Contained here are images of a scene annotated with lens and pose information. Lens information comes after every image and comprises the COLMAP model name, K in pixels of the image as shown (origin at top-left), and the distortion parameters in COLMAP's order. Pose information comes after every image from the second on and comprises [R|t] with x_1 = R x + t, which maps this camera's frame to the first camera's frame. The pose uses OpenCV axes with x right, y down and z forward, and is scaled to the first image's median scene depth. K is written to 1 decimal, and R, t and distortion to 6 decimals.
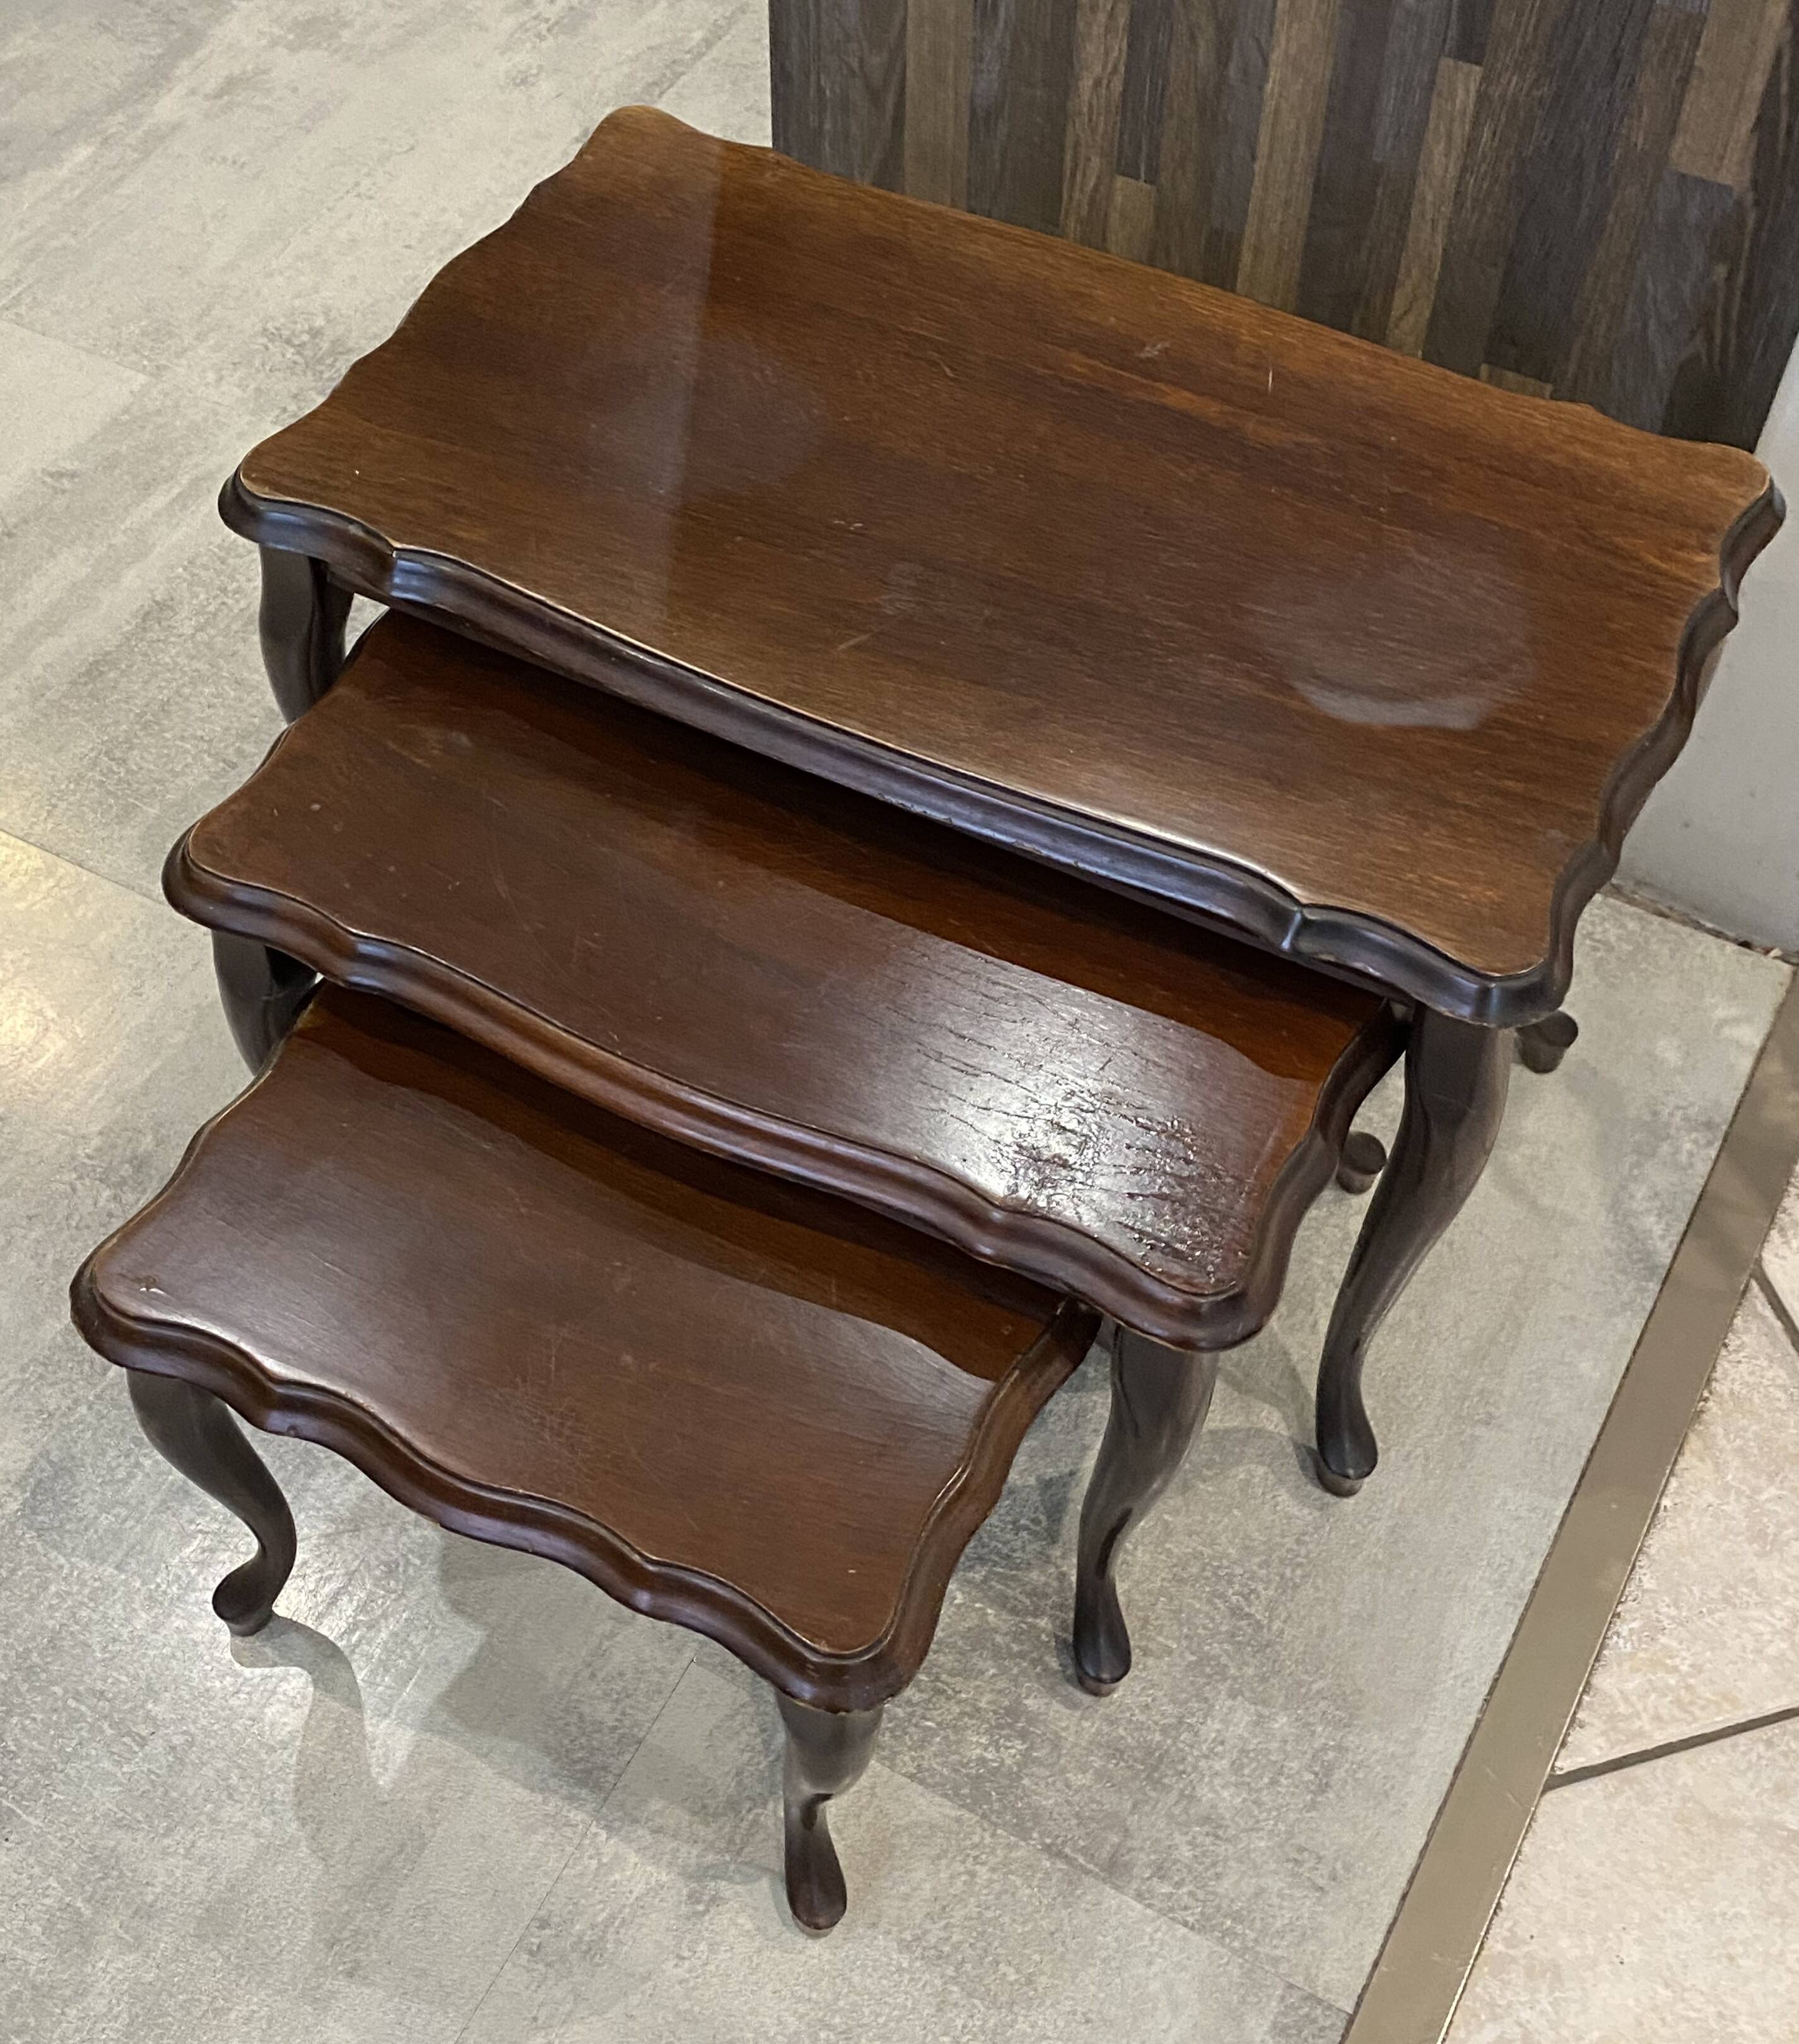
lens RADIAL K [[2576.8, 0, 816.8], [0, 2576.8, 1034.1], [0, 0, 1]] dist [0.124800, -0.426192]
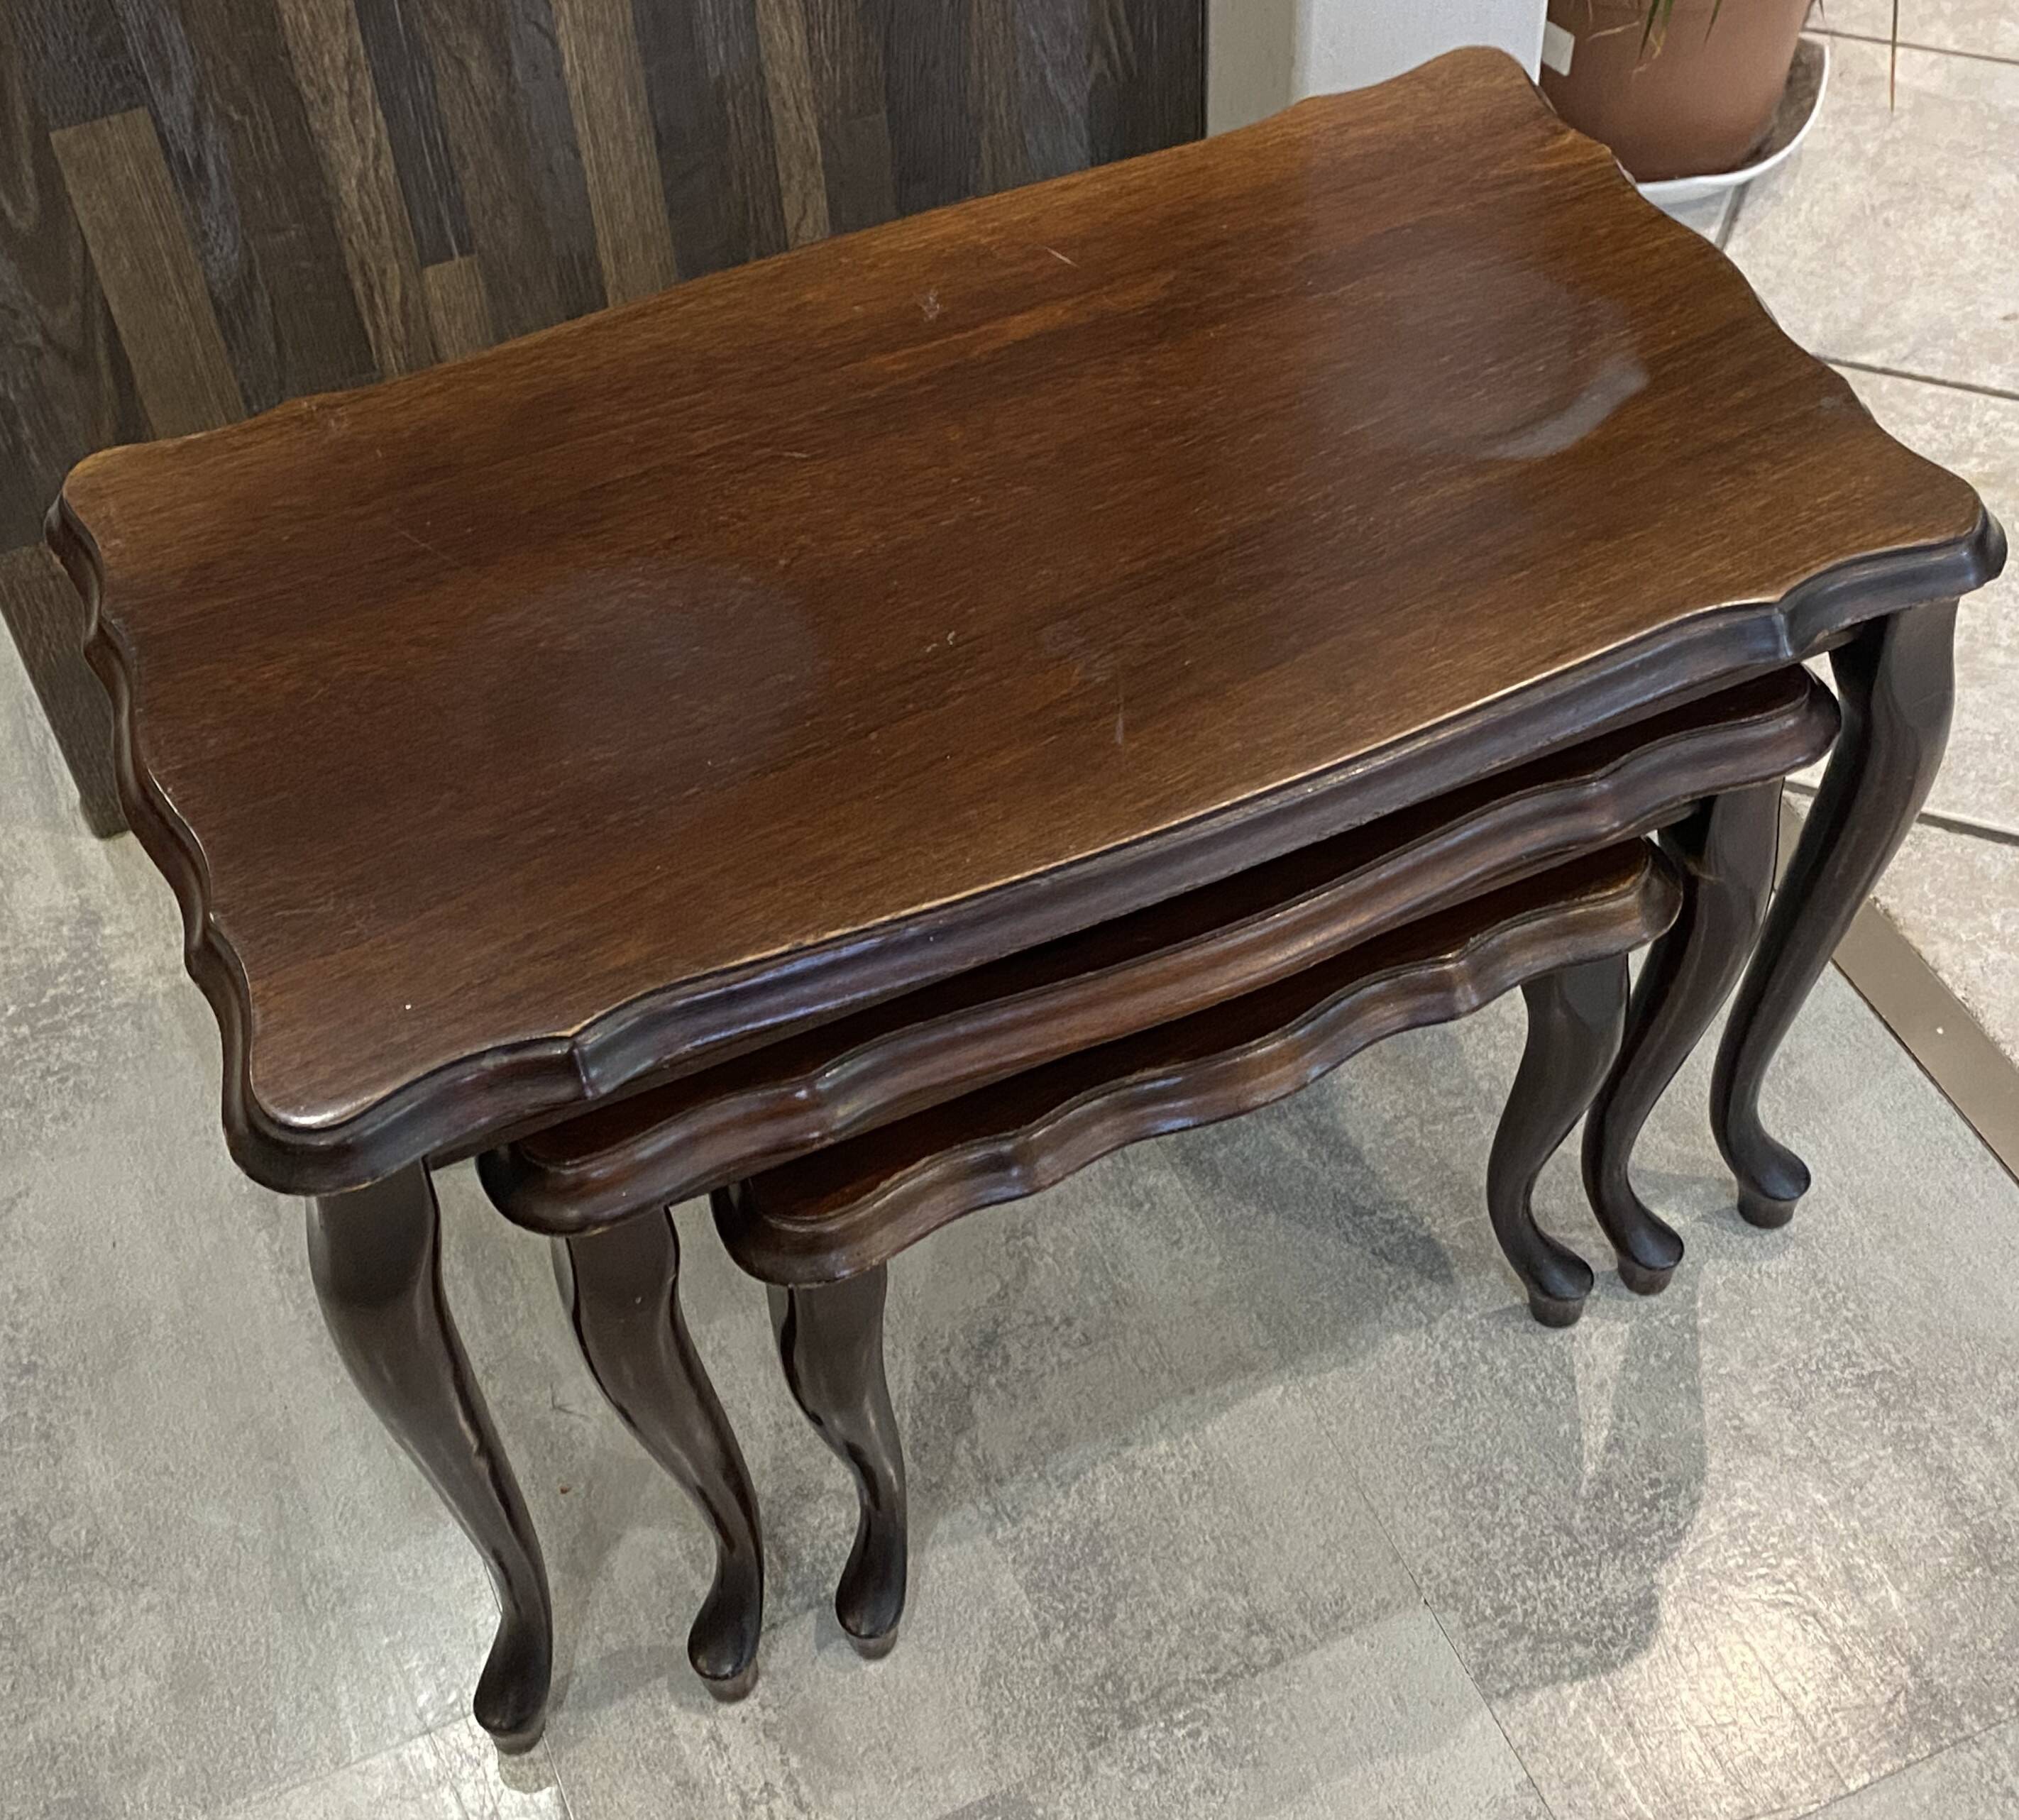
lens RADIAL K [[2834.1, 0, 1054.1], [0, 2834.1, 866.4], [0, 0, 1]] dist [0.159731, -0.530404]
pose [[0.598556, -0.609804, 0.519490, -0.372746], [0.654040, 0.746452, 0.122639, -0.192487], [-0.462560, 0.266361, 0.845630, 0.237387]]
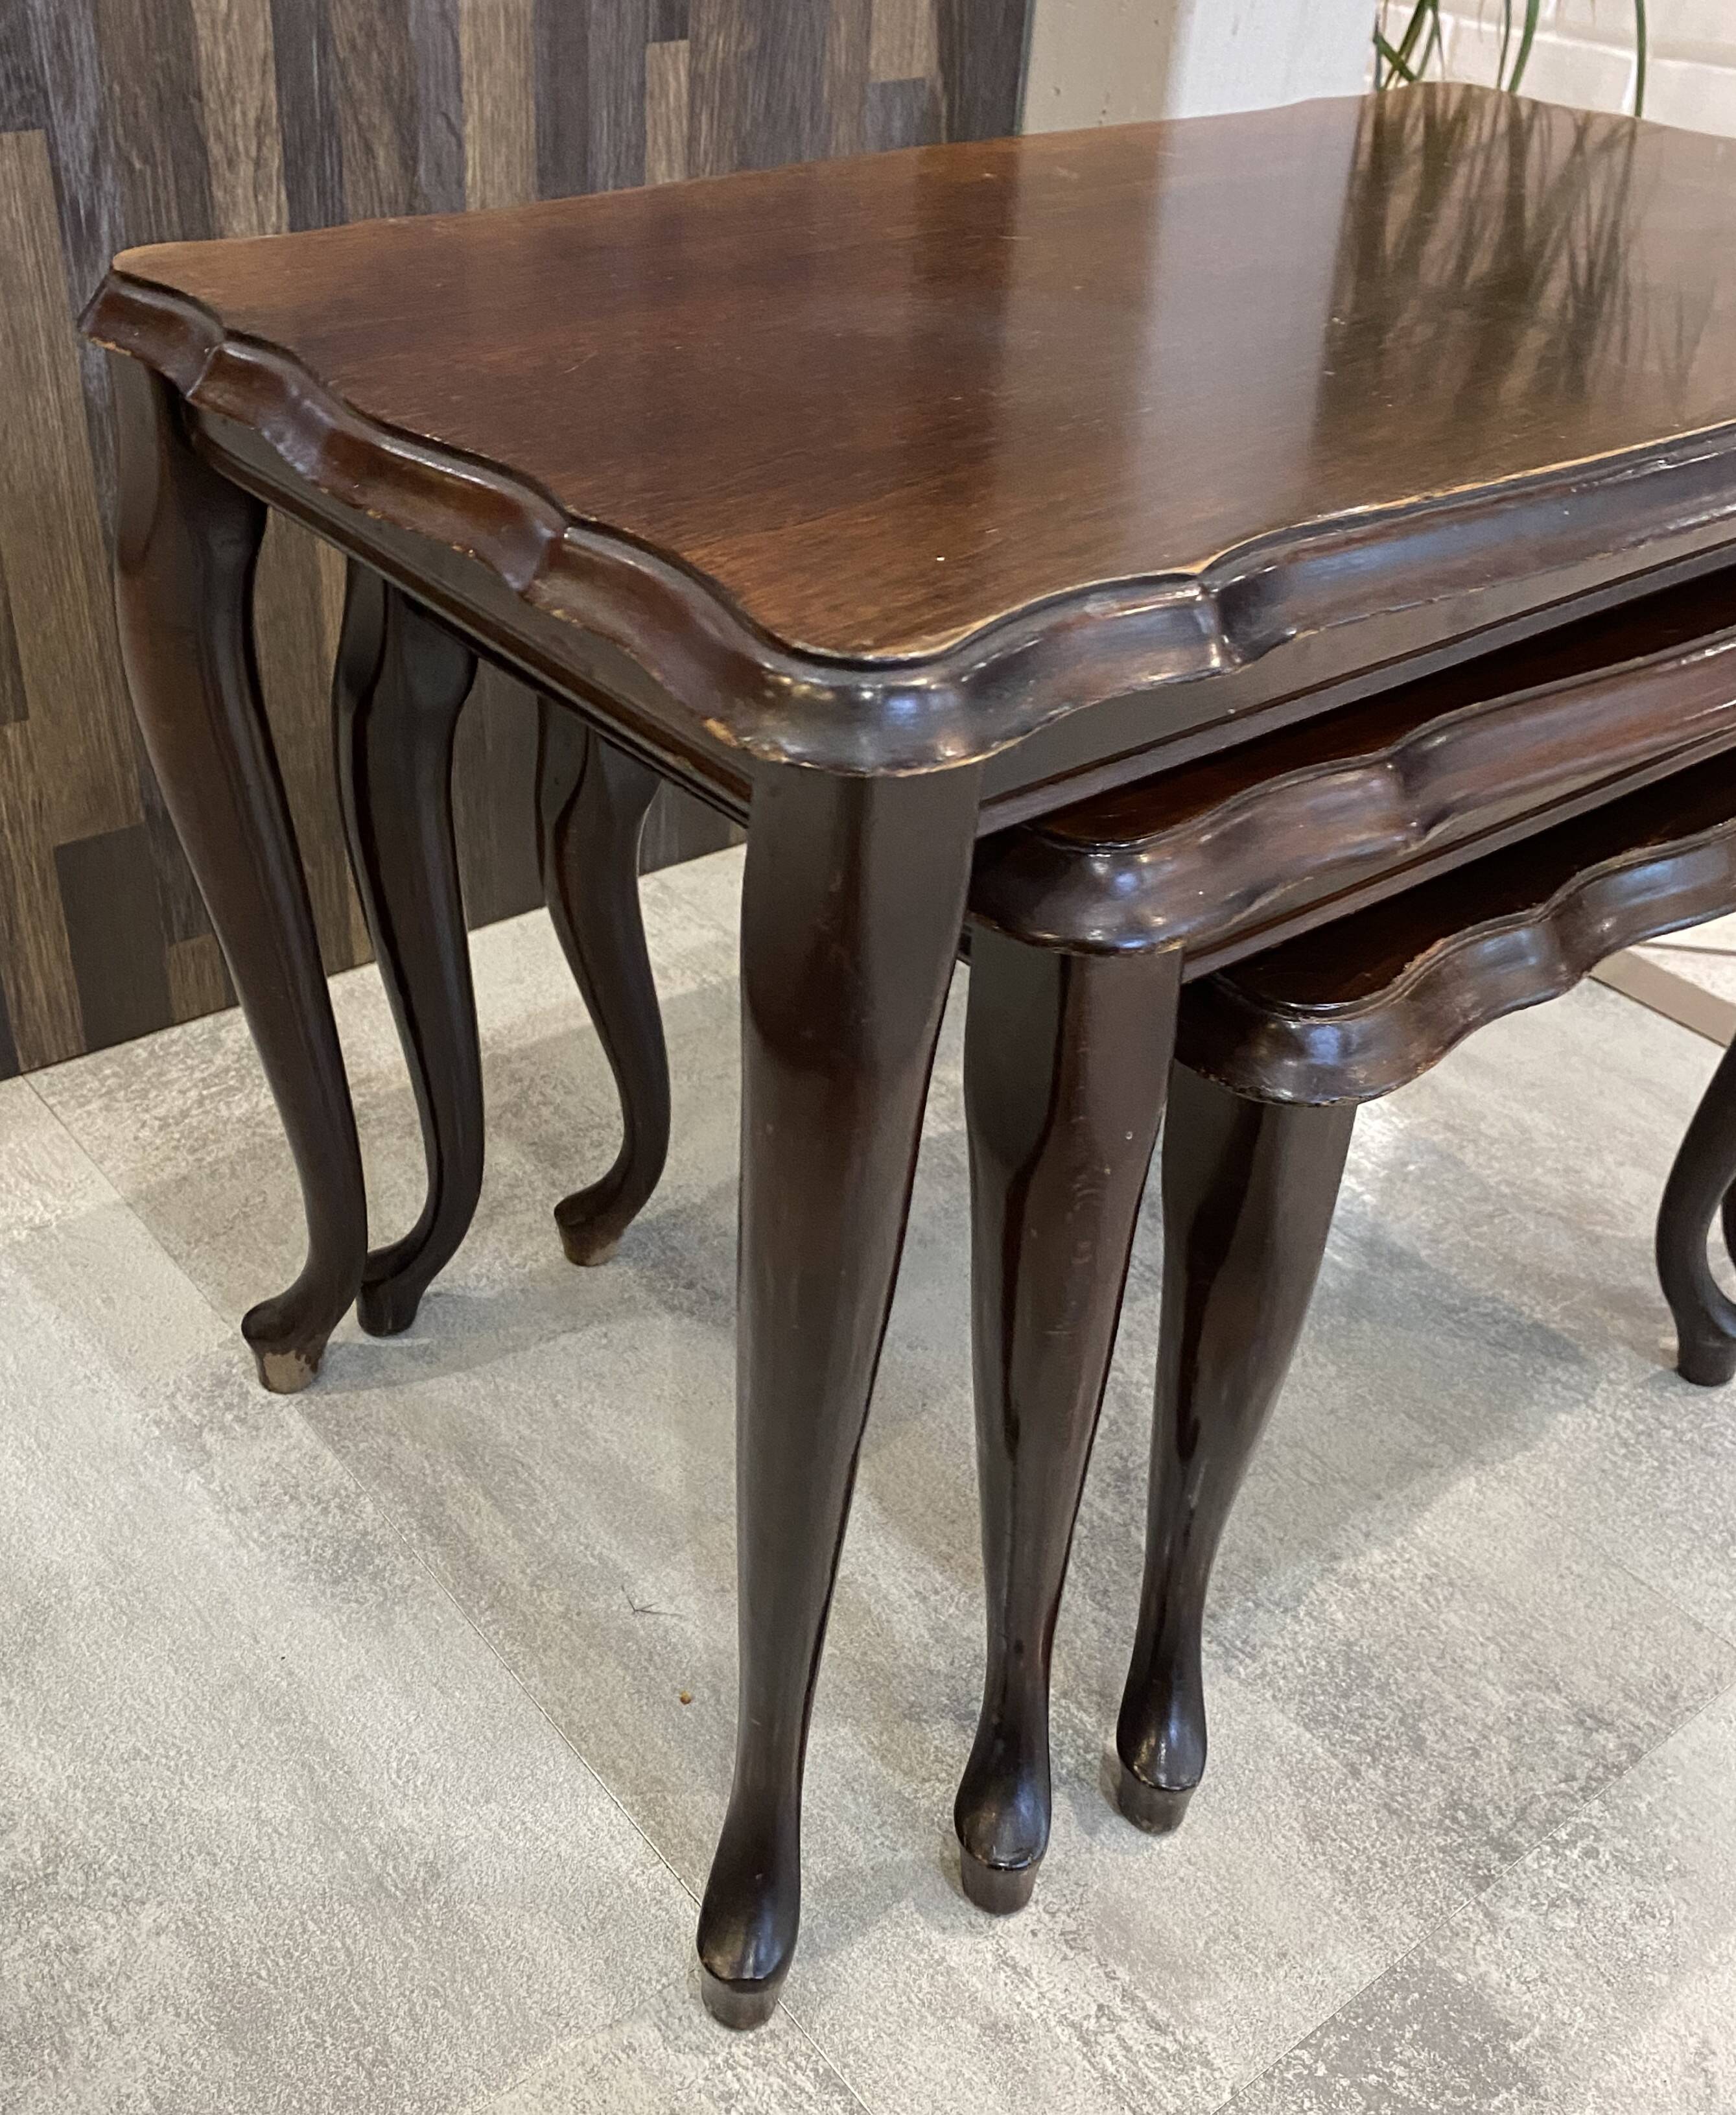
lens RADIAL K [[2161.6, 0, 768.8], [0, 2161.6, 1056.4], [0, 0, 1]] dist [-0.007988, -0.000994]
pose [[0.398728, -0.492177, 0.773807, -0.435192], [0.701582, 0.707104, 0.088239, -0.178328], [-0.590592, 0.507706, 0.627245, 0.700585]]
